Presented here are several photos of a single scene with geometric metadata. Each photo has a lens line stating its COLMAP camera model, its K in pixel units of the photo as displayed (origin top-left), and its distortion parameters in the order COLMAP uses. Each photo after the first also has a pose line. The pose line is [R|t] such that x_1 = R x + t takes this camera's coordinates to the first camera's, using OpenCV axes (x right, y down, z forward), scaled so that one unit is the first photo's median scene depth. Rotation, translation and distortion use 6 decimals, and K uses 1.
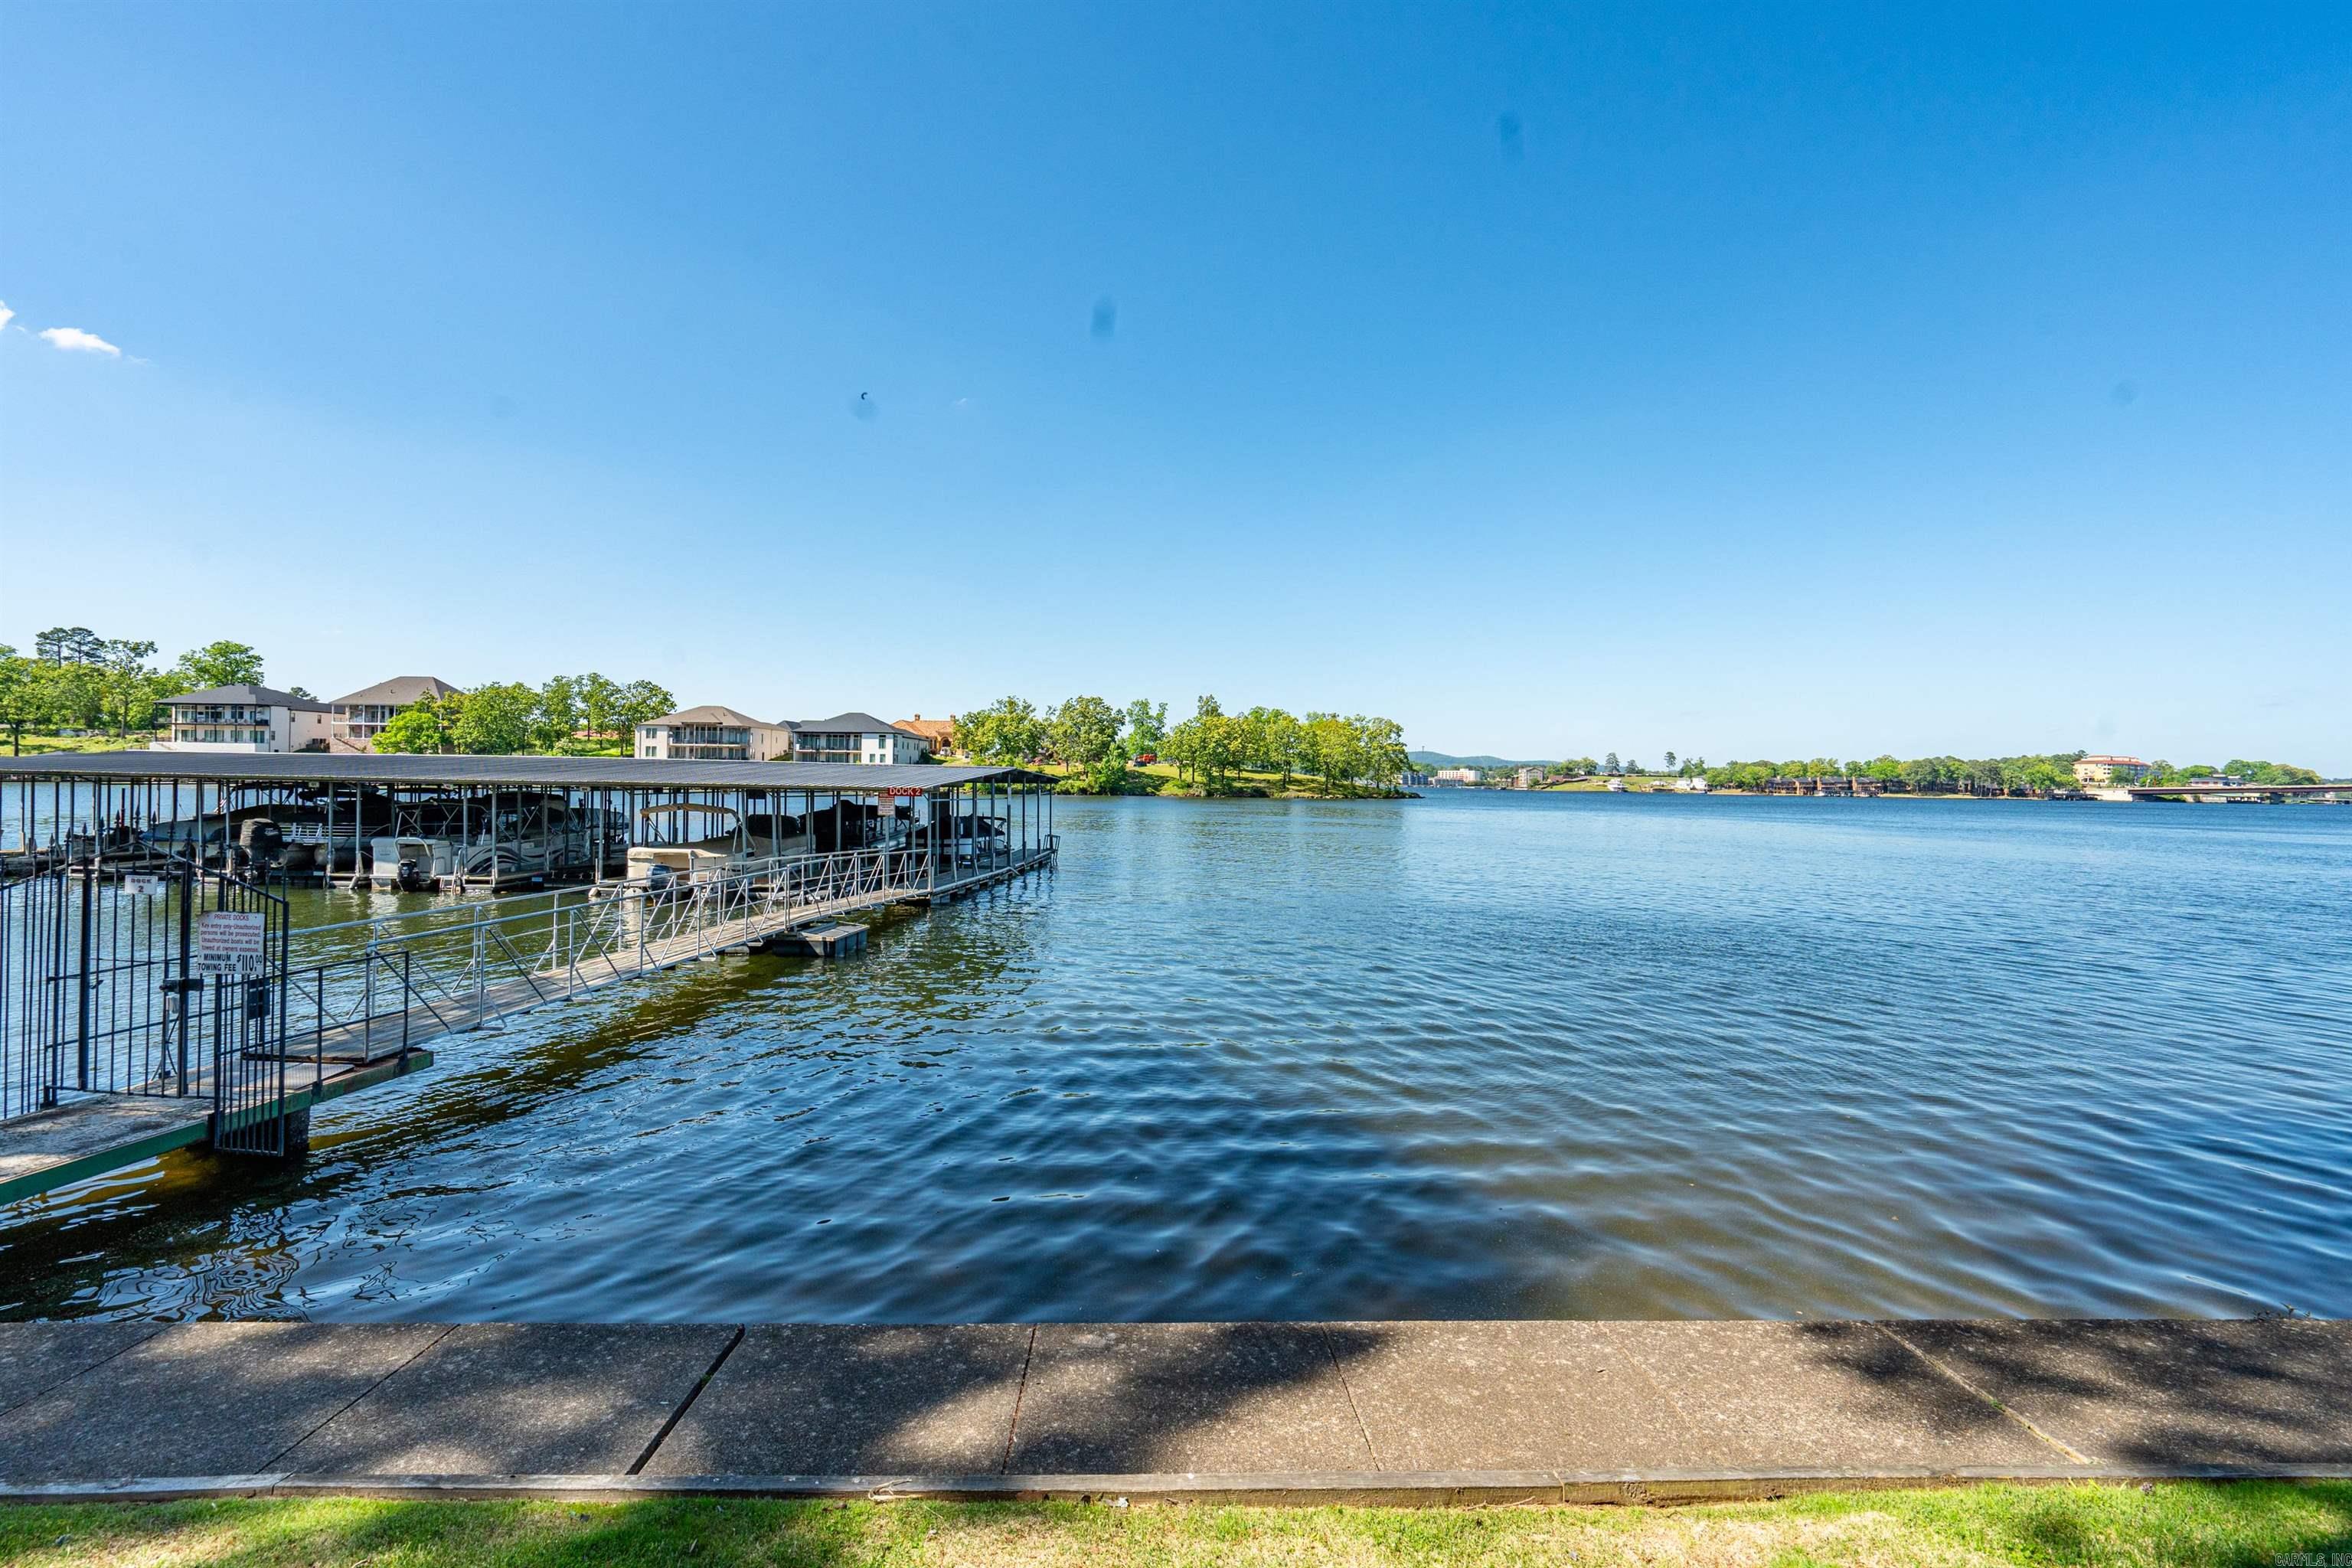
lens RADIAL K [[1071.8, 0, 1173.2], [0, 1071.8, 794.2], [0, 0, 1]] dist [-0.000271, -0.000009]
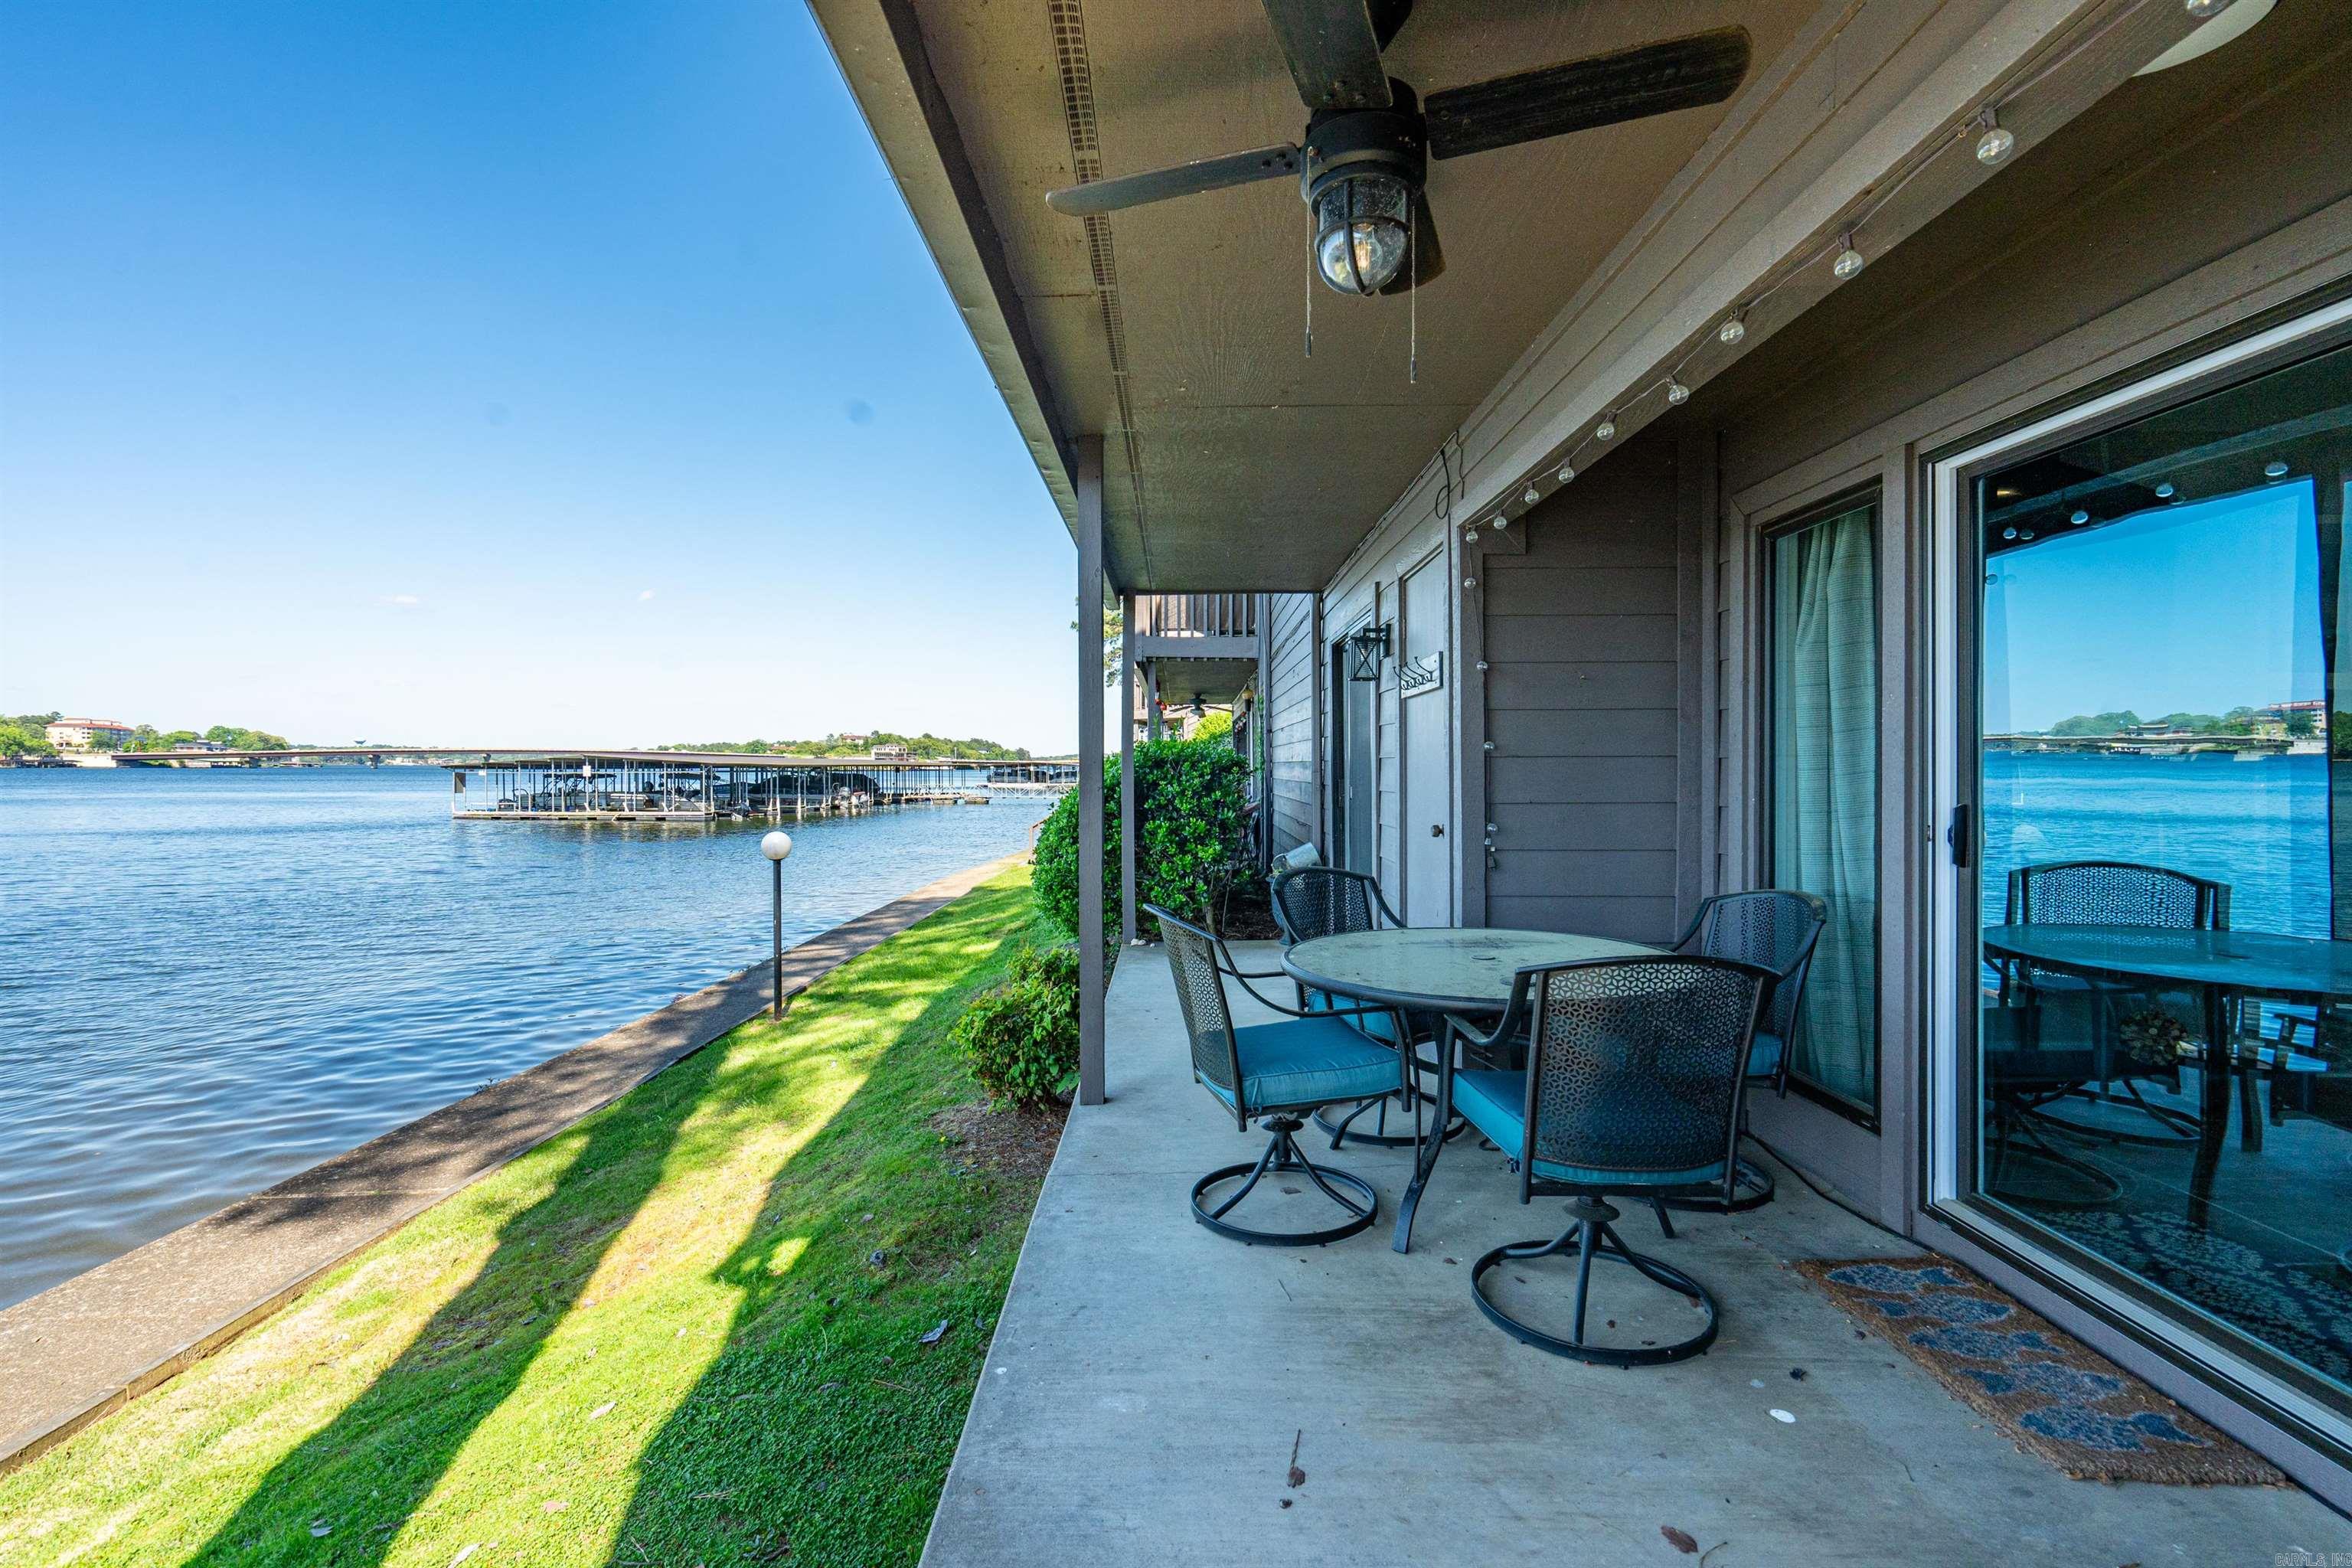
lens RADIAL K [[1097.5, 0, 1173.1], [0, 1097.5, 782.6], [0, 0, 1]] dist [-0.001249, 0.000150]
pose [[0.073096, -0.029478, 0.996889, -0.634922], [0.008695, 0.999544, 0.028919, -0.004188], [-0.997287, 0.006554, 0.073319, -0.160676]]
